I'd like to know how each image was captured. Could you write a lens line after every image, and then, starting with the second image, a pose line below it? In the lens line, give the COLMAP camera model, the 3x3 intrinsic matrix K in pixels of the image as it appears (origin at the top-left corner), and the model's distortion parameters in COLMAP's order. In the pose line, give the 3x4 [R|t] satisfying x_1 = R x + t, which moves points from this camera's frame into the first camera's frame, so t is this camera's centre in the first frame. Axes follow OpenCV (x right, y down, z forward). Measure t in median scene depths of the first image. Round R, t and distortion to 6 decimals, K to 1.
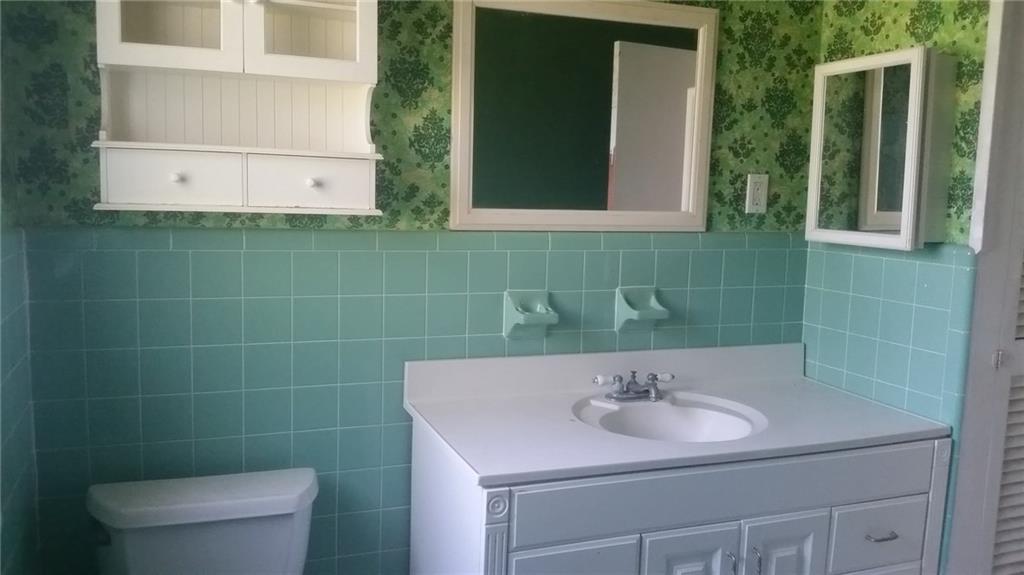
lens RADIAL K [[859.2, 0, 484.7], [0, 859.2, 292.2], [0, 0, 1]] dist [0.115898, -0.184869]
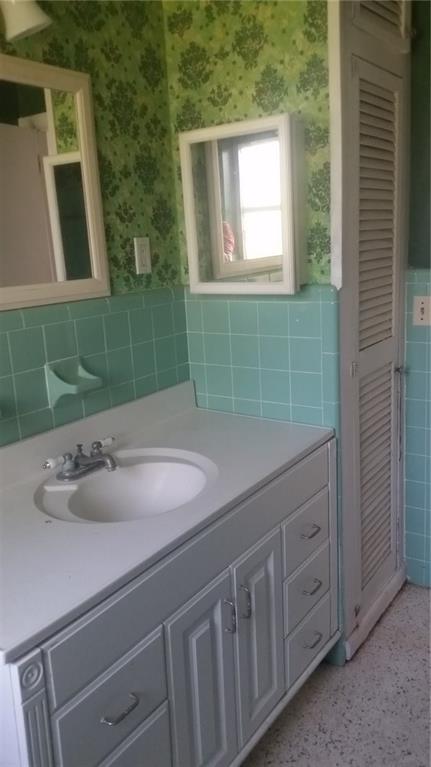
lens RADIAL K [[644.9, 0, 216.5], [0, 644.9, 372.8], [0, 0, 1]] dist [0.216219, -0.505389]
pose [[0.822674, -0.186266, 0.537133, -0.085227], [0.147193, 0.982373, 0.115225, -0.053135], [-0.549127, -0.015730, 0.835591, 0.283111]]
